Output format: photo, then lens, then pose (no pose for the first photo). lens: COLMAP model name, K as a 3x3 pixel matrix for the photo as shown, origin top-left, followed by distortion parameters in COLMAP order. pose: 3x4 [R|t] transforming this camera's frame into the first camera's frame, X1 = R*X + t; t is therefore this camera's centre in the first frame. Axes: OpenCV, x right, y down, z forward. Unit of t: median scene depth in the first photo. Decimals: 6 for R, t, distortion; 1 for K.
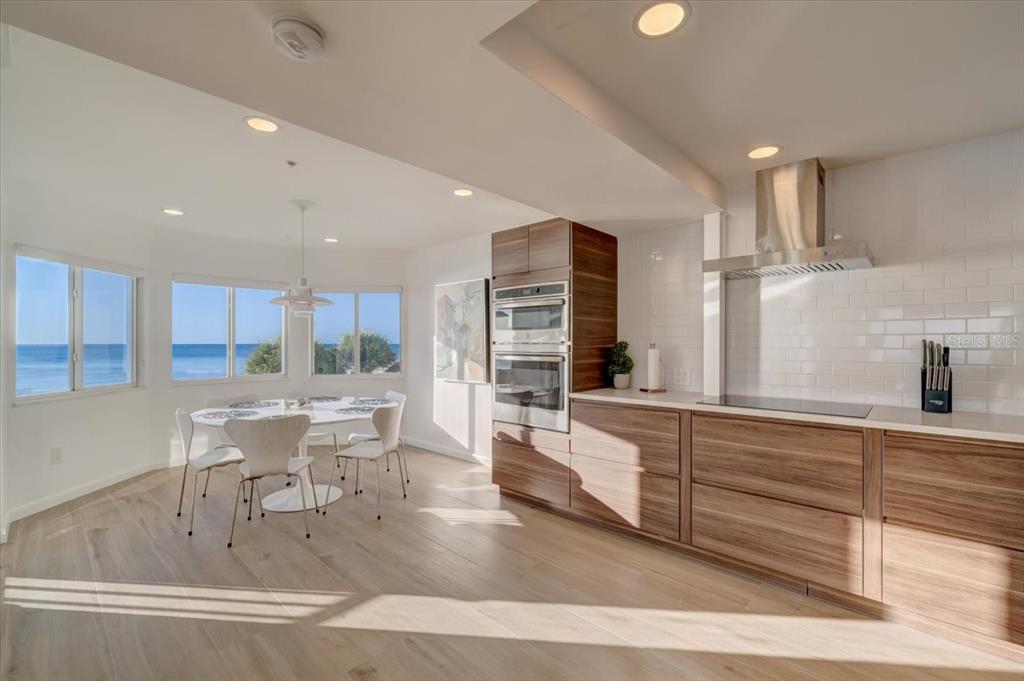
lens RADIAL K [[429.4, 0, 511.8], [0, 429.4, 341.1], [0, 0, 1]] dist [0.001650, 0.000089]
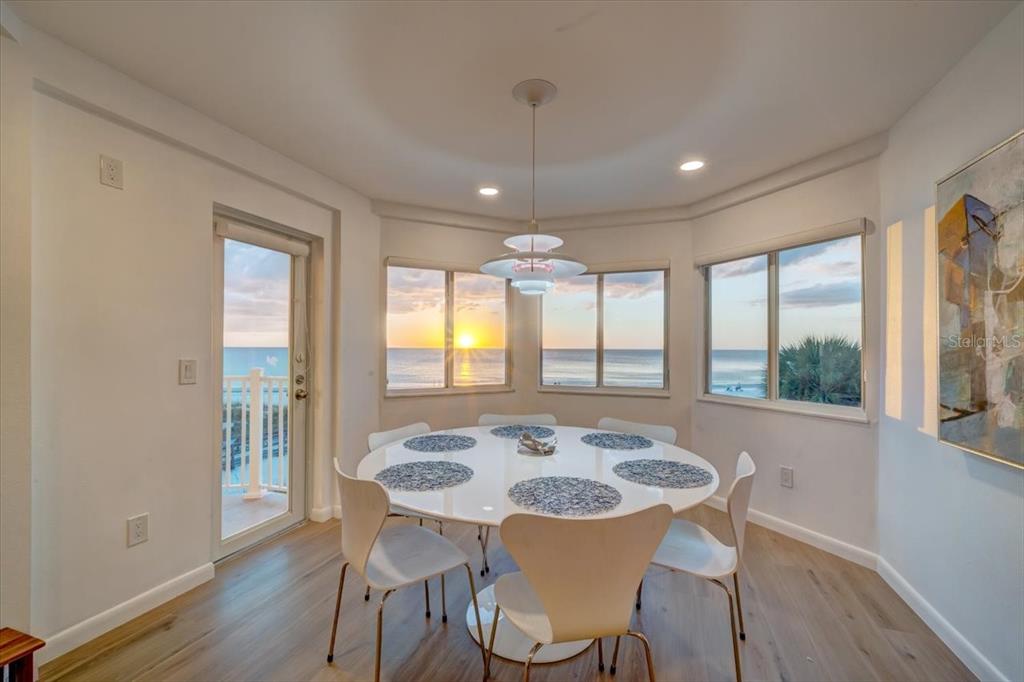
lens RADIAL K [[429.4, 0, 510.5], [0, 429.4, 346.8], [0, 0, 1]] dist [0.001650, 0.000089]
pose [[0.395565, -0.001247, -0.918437, 0.012435], [-0.006022, 0.999974, -0.003951, 0.013415], [0.918418, 0.007093, 0.395547, 0.549469]]
